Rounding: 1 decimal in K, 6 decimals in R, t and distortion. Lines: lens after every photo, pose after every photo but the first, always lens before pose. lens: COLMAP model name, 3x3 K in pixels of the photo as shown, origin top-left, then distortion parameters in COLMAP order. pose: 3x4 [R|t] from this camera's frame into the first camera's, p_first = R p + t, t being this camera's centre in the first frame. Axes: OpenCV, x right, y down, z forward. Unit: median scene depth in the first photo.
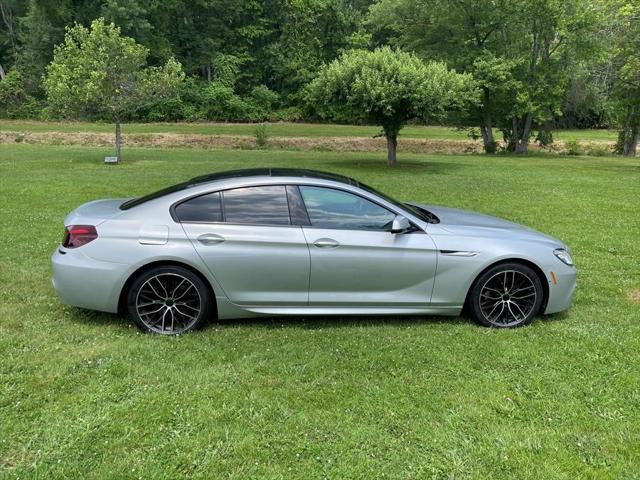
lens RADIAL K [[468.3, 0, 324.1], [0, 468.3, 232.2], [0, 0, 1]] dist [0.063157, -0.085603]
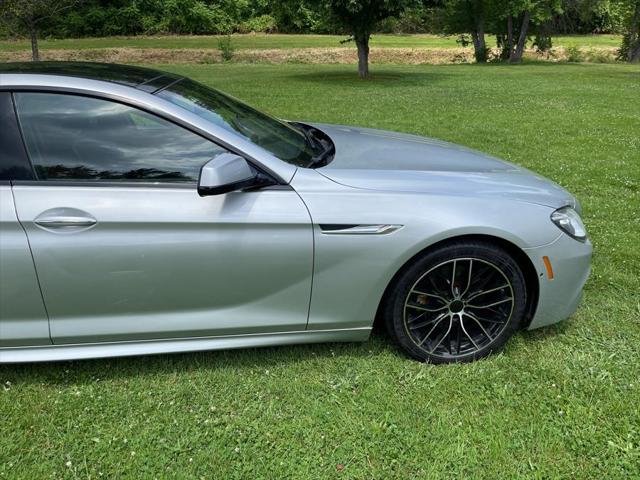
lens RADIAL K [[468.3, 0, 324.1], [0, 468.3, 232.2], [0, 0, 1]] dist [0.063157, -0.085603]
pose [[0.999481, -0.029223, 0.013536, 0.061192], [0.026620, 0.986188, 0.163478, -0.008081], [-0.018127, -0.163033, 0.986454, 0.131039]]
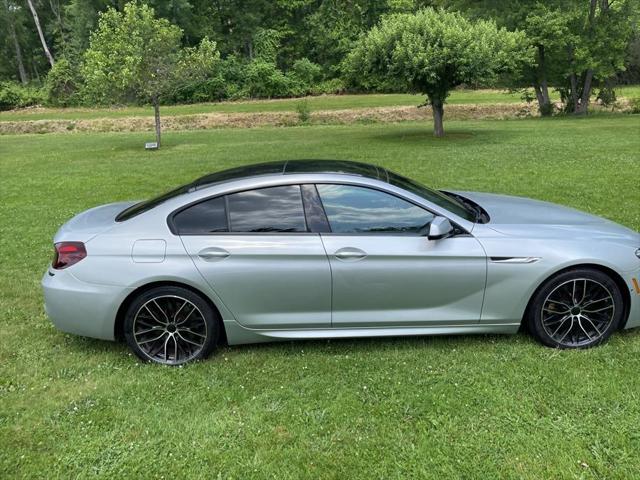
lens RADIAL K [[466.7, 0, 333.8], [0, 466.7, 225.7], [0, 0, 1]] dist [0.064465, -0.082457]
pose [[0.995584, -0.035361, -0.086961, 0.012369], [0.039403, 0.998200, 0.045206, -0.015894], [0.085206, -0.048433, 0.995186, 0.042638]]
